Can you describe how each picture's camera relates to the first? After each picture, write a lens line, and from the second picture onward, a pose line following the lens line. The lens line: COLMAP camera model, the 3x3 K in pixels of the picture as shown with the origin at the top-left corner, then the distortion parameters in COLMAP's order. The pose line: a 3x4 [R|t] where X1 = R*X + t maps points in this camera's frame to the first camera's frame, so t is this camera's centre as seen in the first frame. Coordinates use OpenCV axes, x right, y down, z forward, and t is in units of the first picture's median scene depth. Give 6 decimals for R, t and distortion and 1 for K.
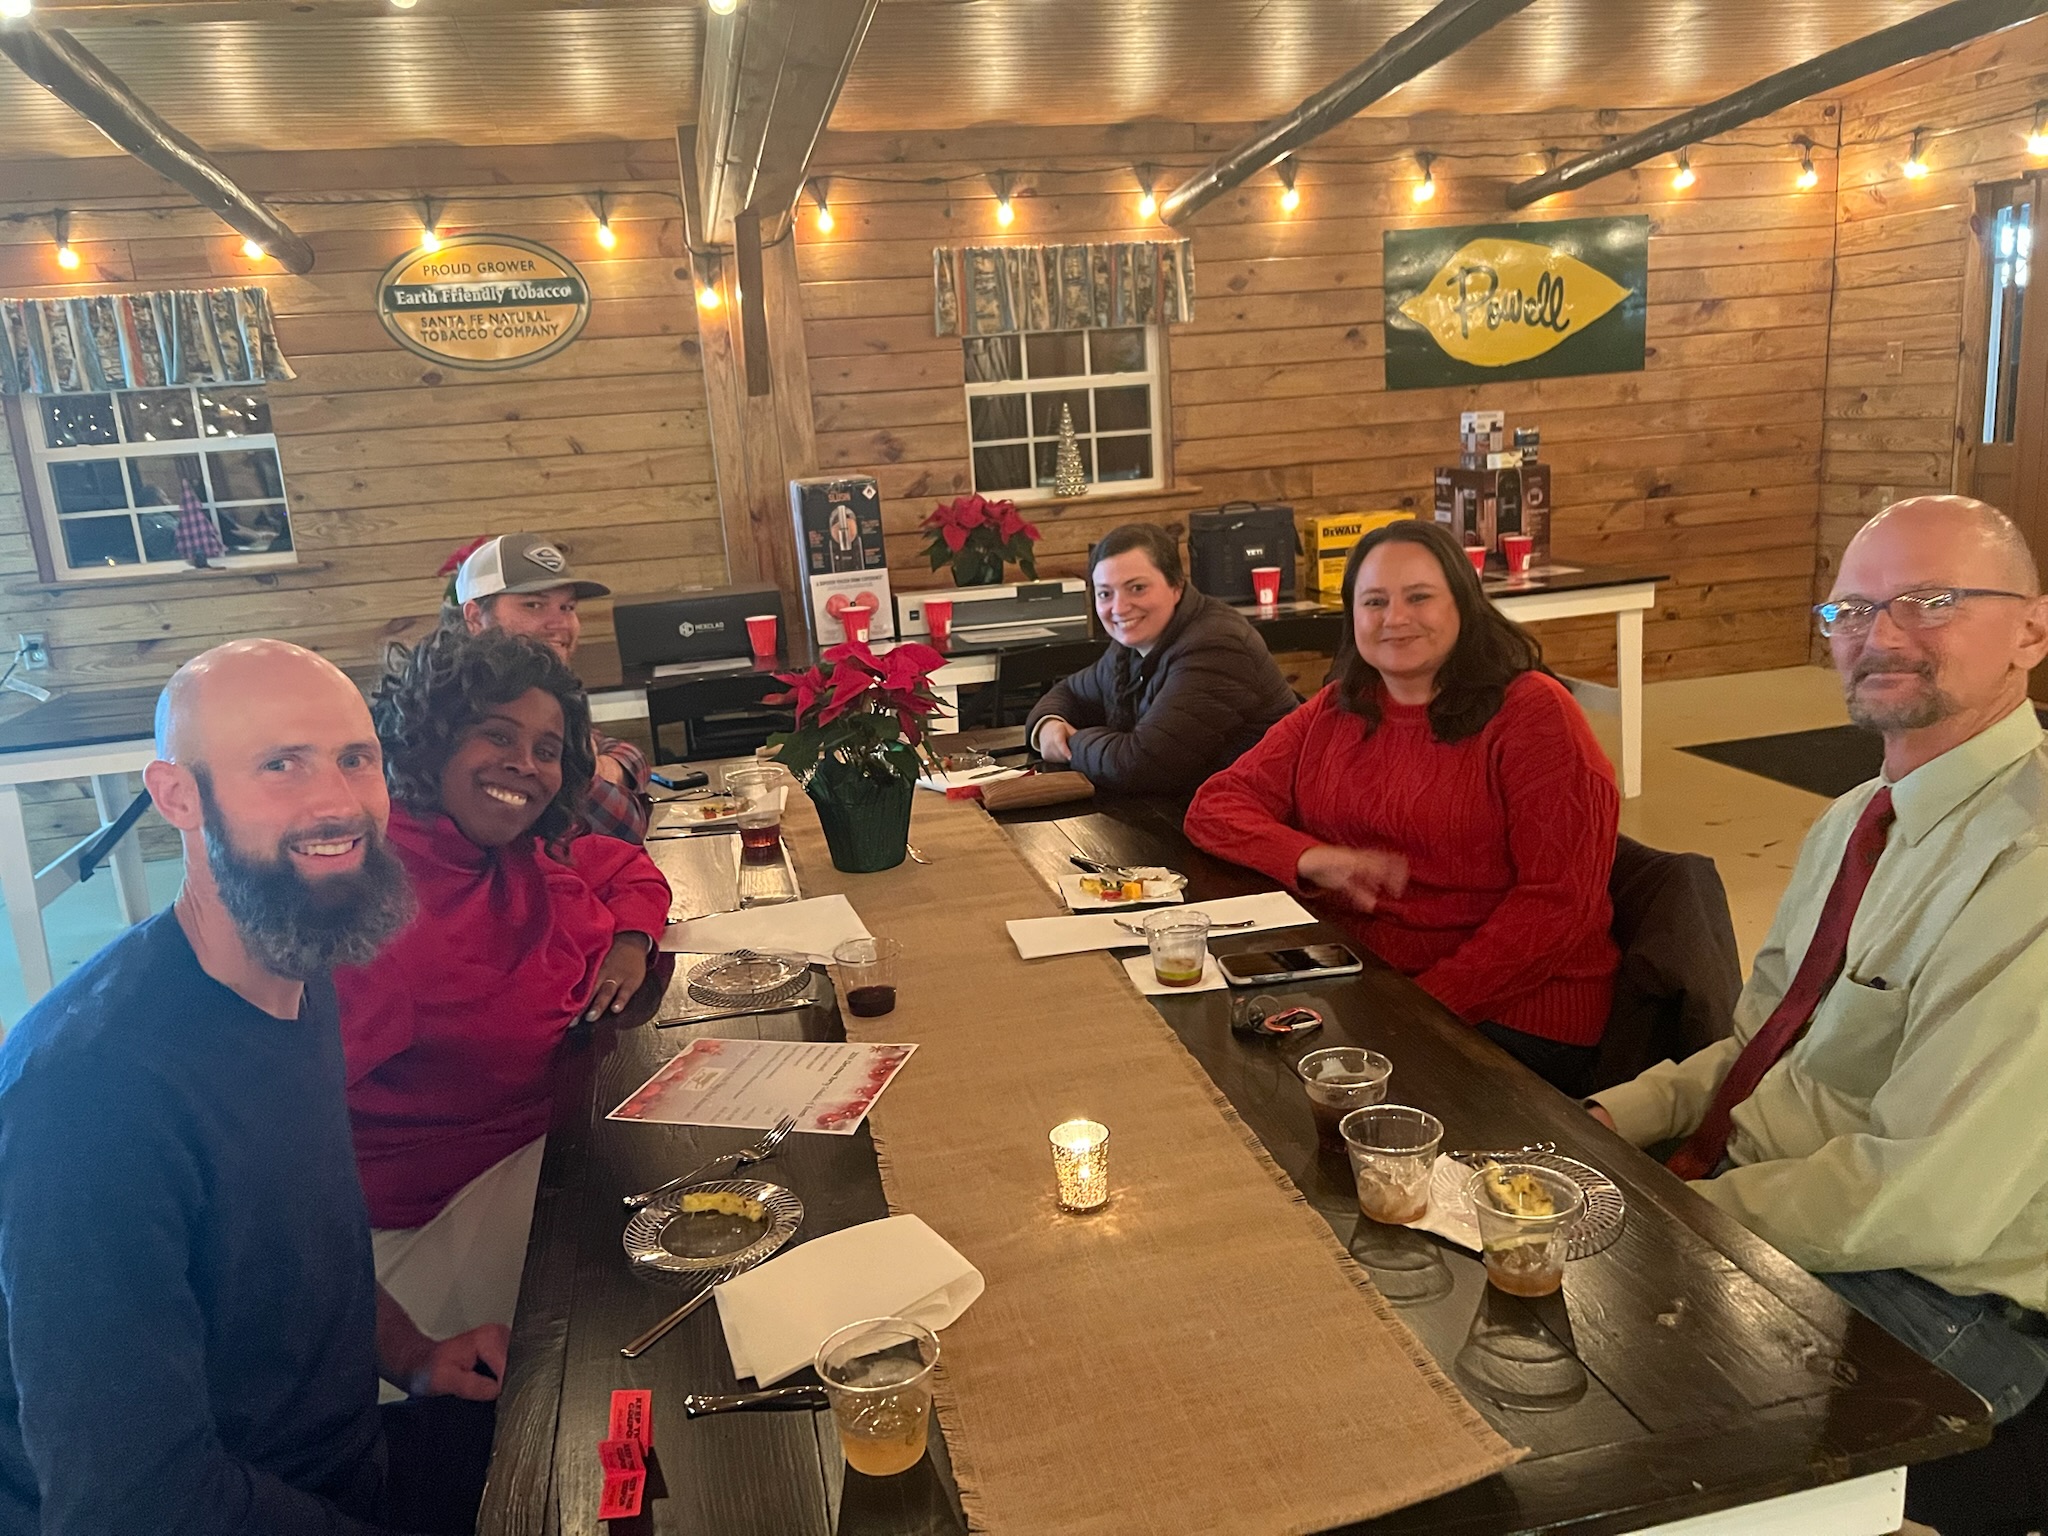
lens RADIAL K [[1562.1, 0, 1035.8], [0, 1562.1, 769.4], [0, 0, 1]] dist [0.029822, -0.042423]
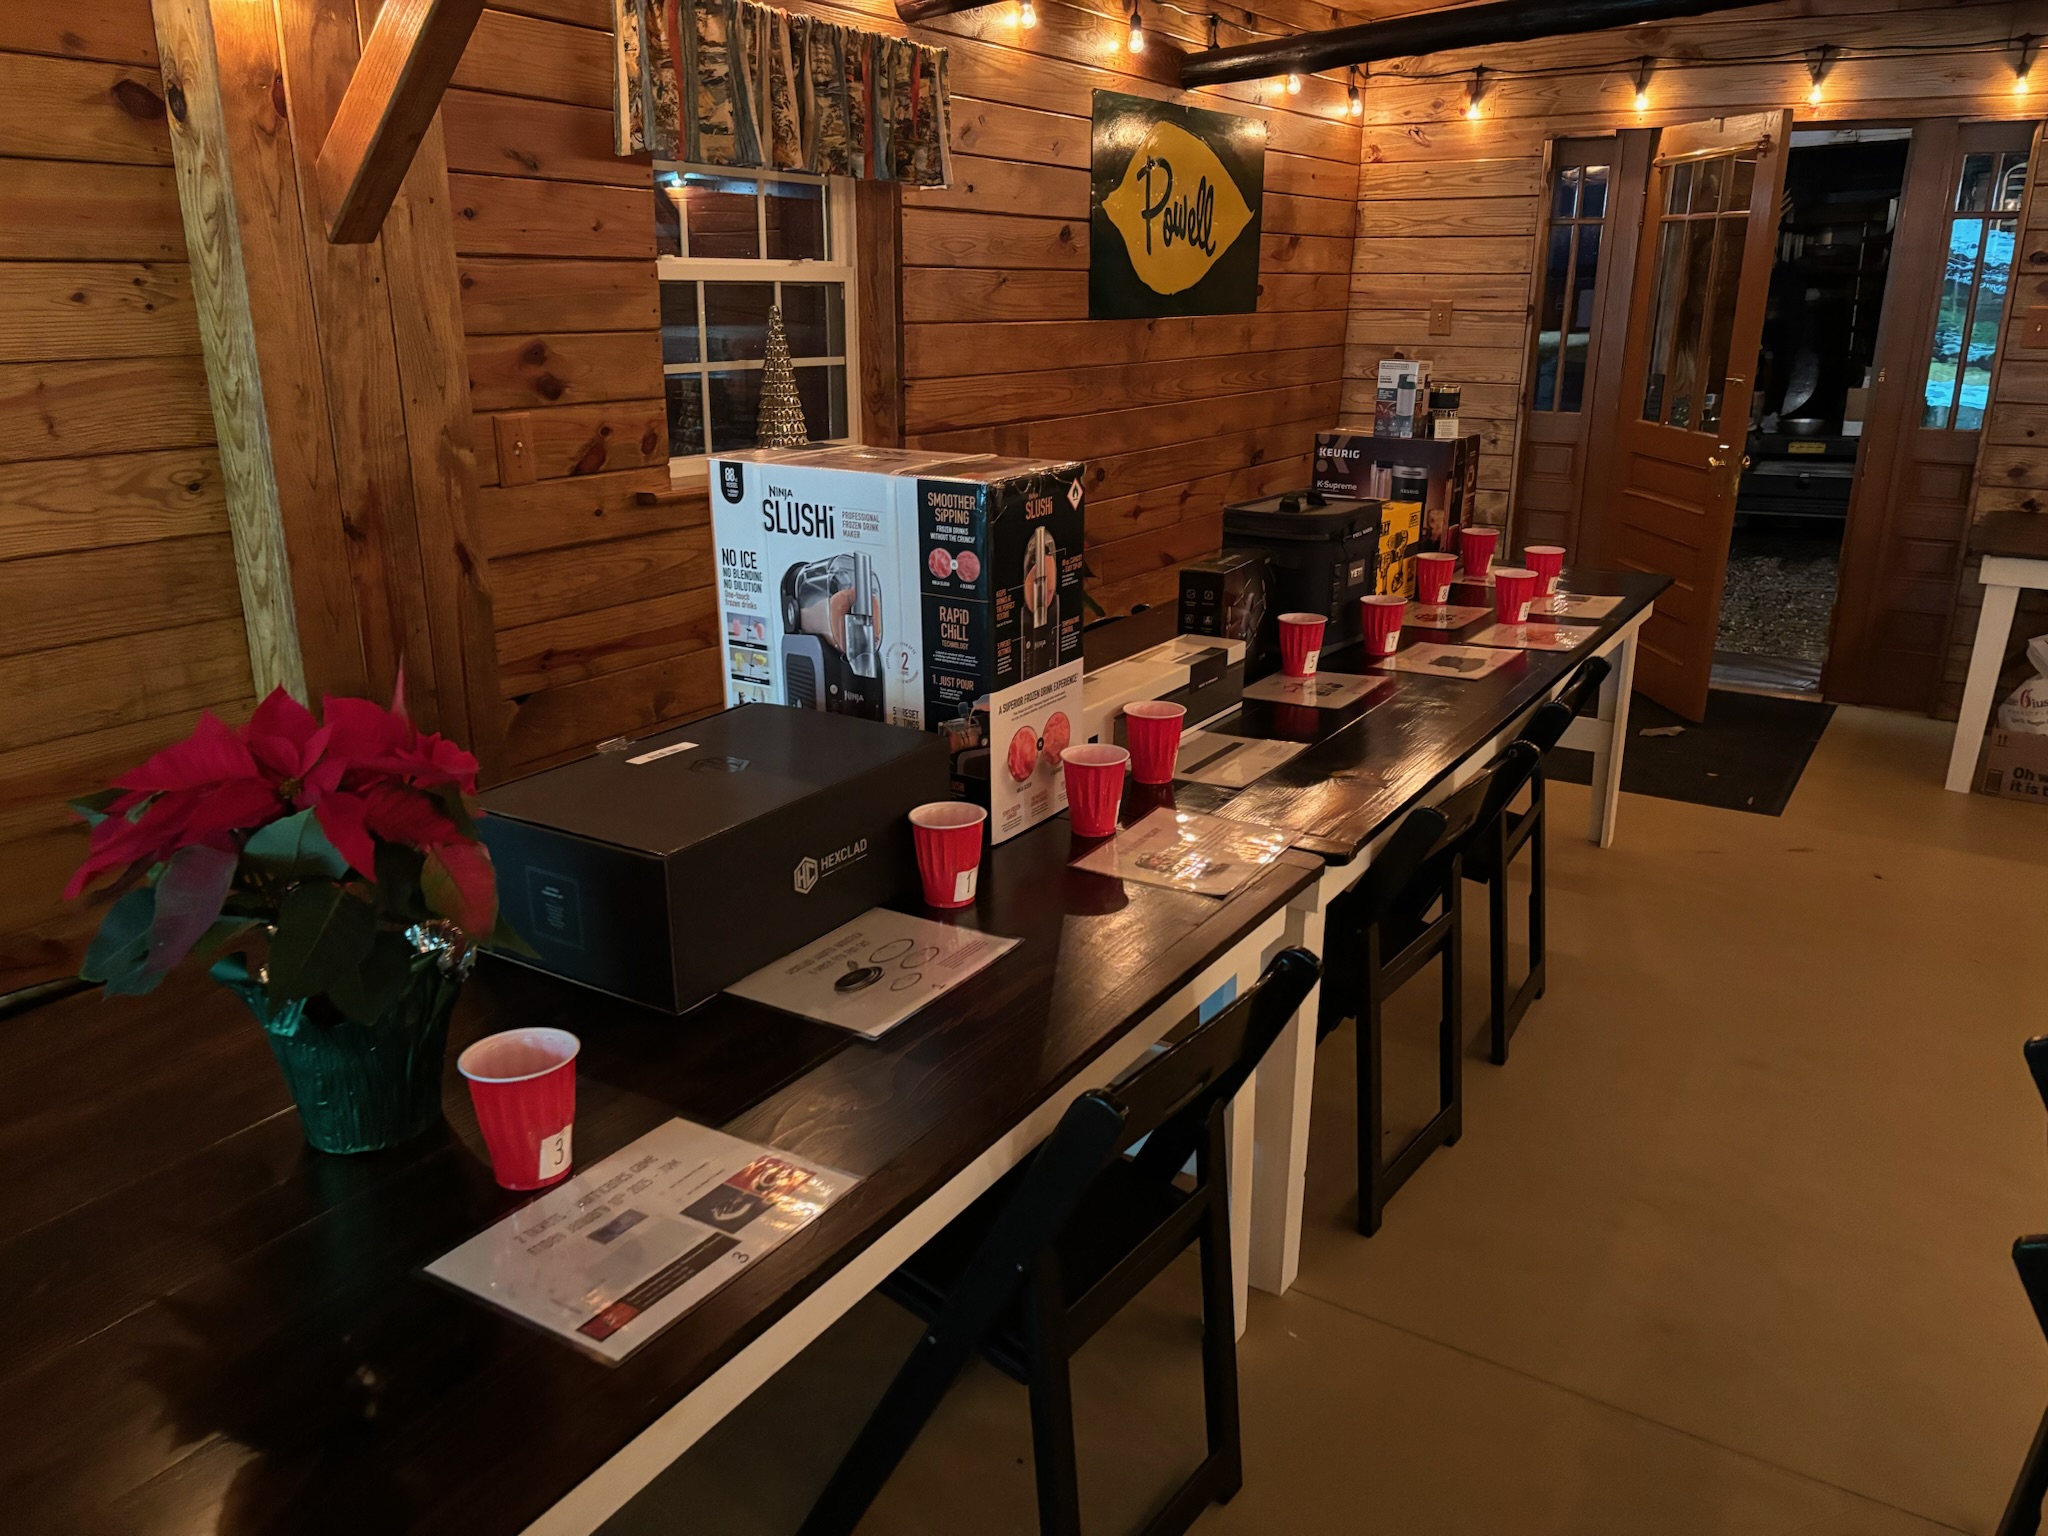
lens RADIAL K [[1554.7, 0, 1020.1], [0, 1554.7, 770.0], [0, 0, 1]] dist [0.025976, -0.029388]
pose [[0.711133, -0.138371, 0.689306, -0.351858], [0.106784, 0.990324, 0.088632, -0.113676], [-0.694901, 0.010578, 0.719028, 0.561001]]
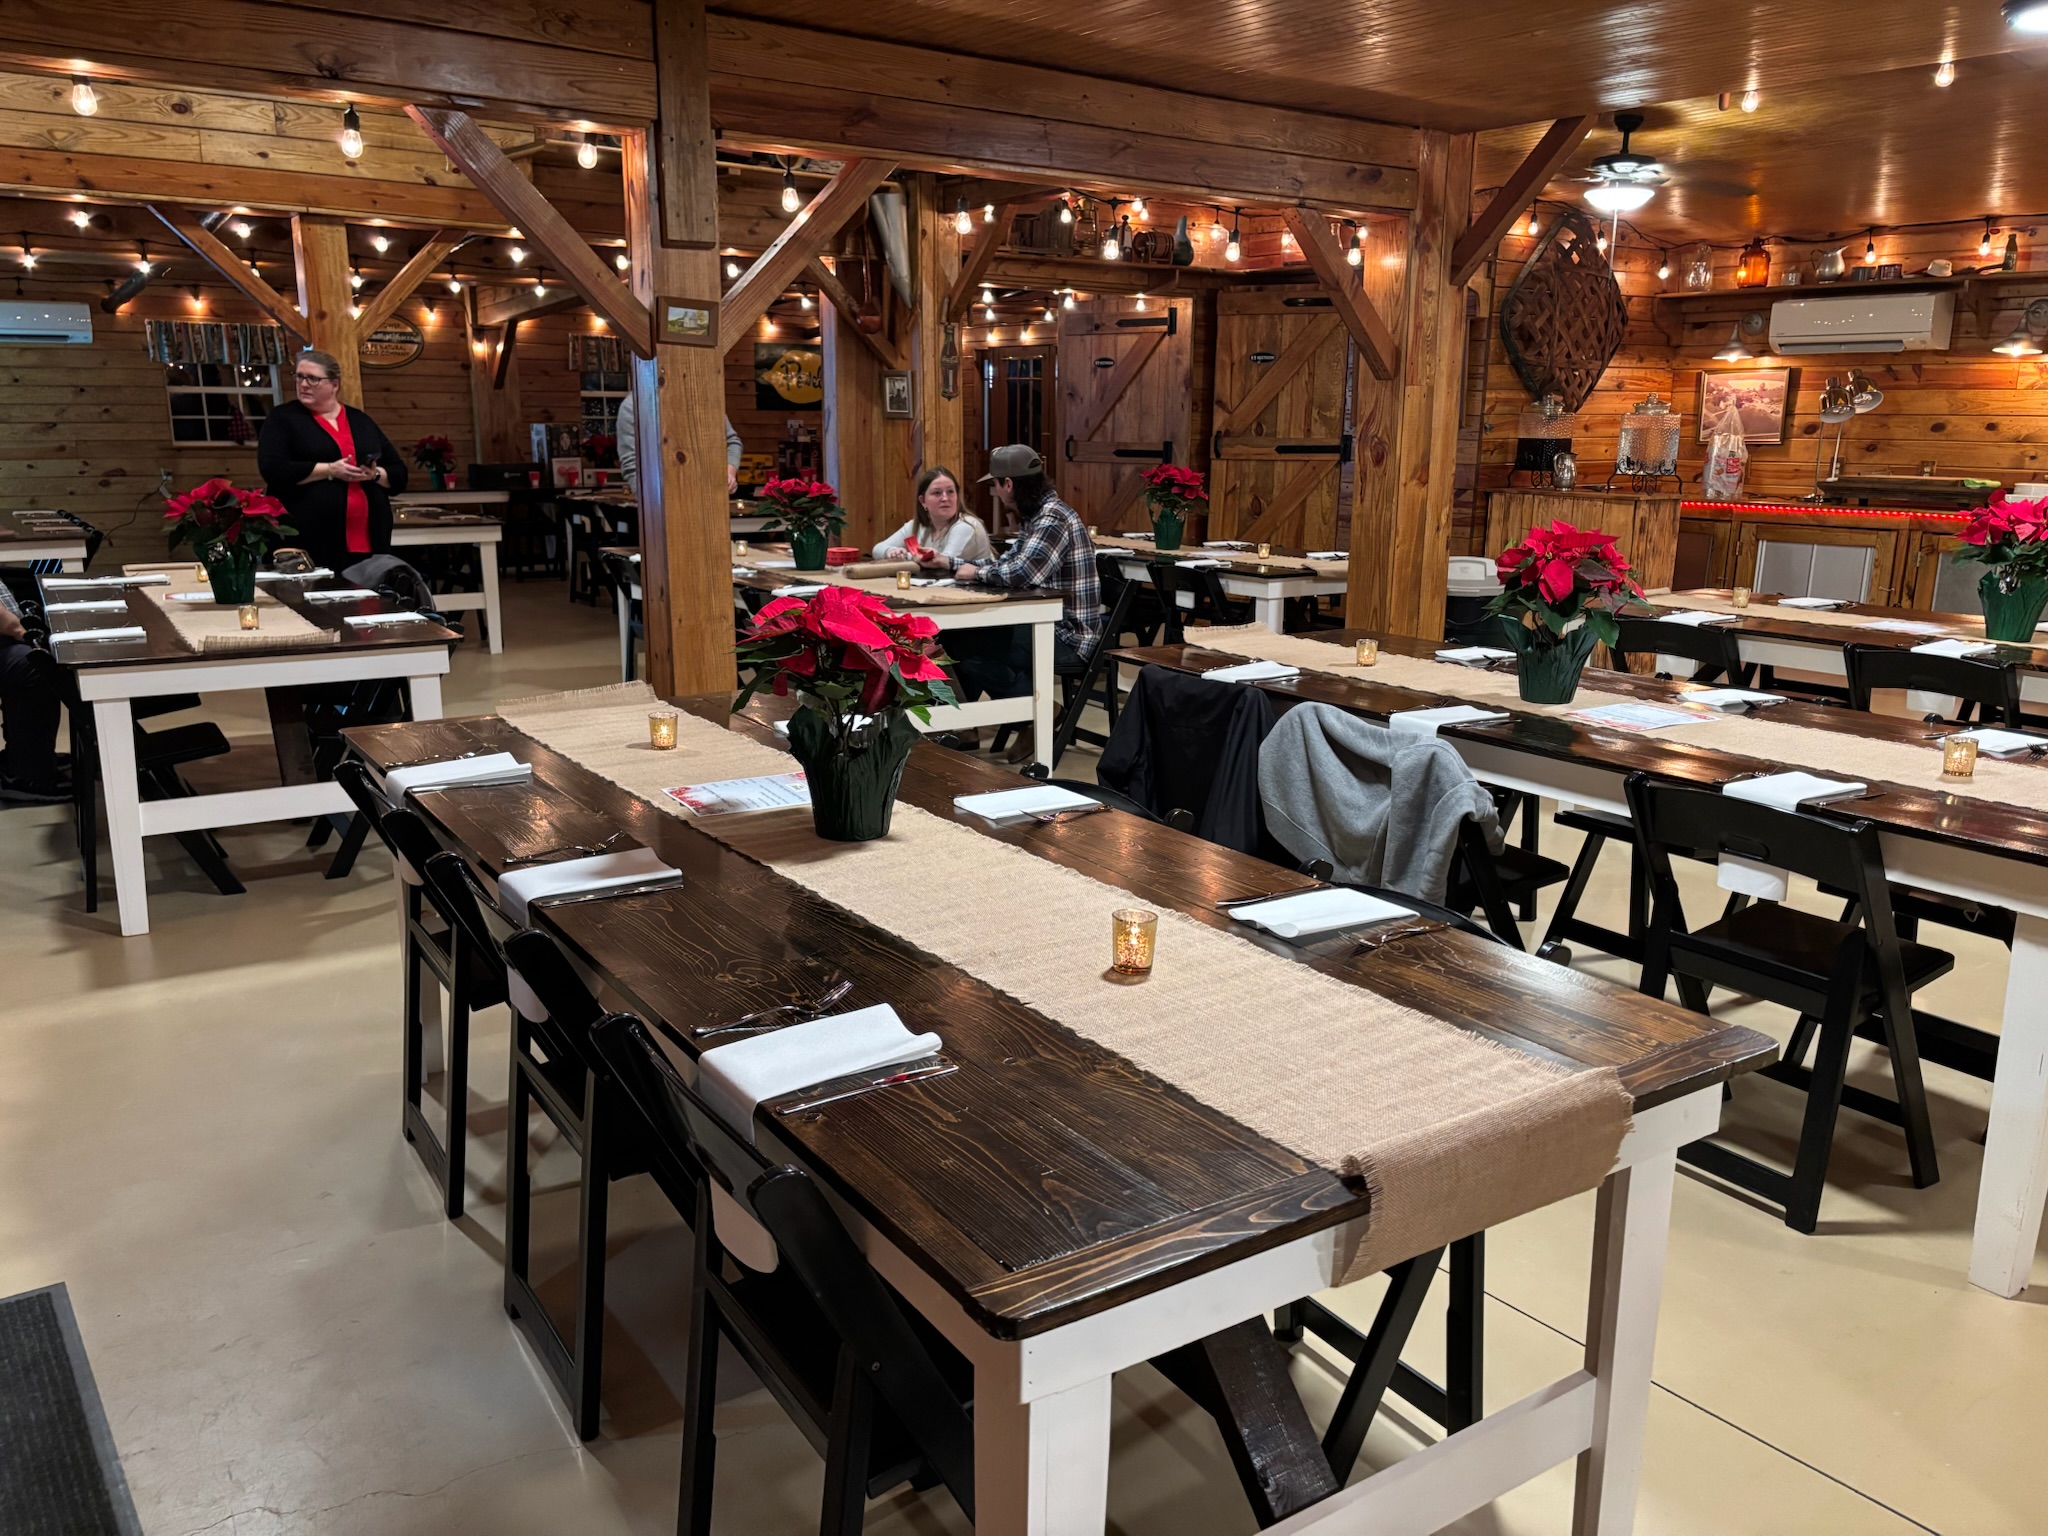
lens RADIAL K [[1554.7, 0, 1024.3], [0, 1554.7, 775.3], [0, 0, 1]] dist [0.025976, -0.029388]
pose [[0.916876, -0.014724, 0.398900, -0.388664], [0.019864, 0.999764, -0.008755, 0.374207], [-0.398677, 0.015951, 0.916953, -1.443985]]
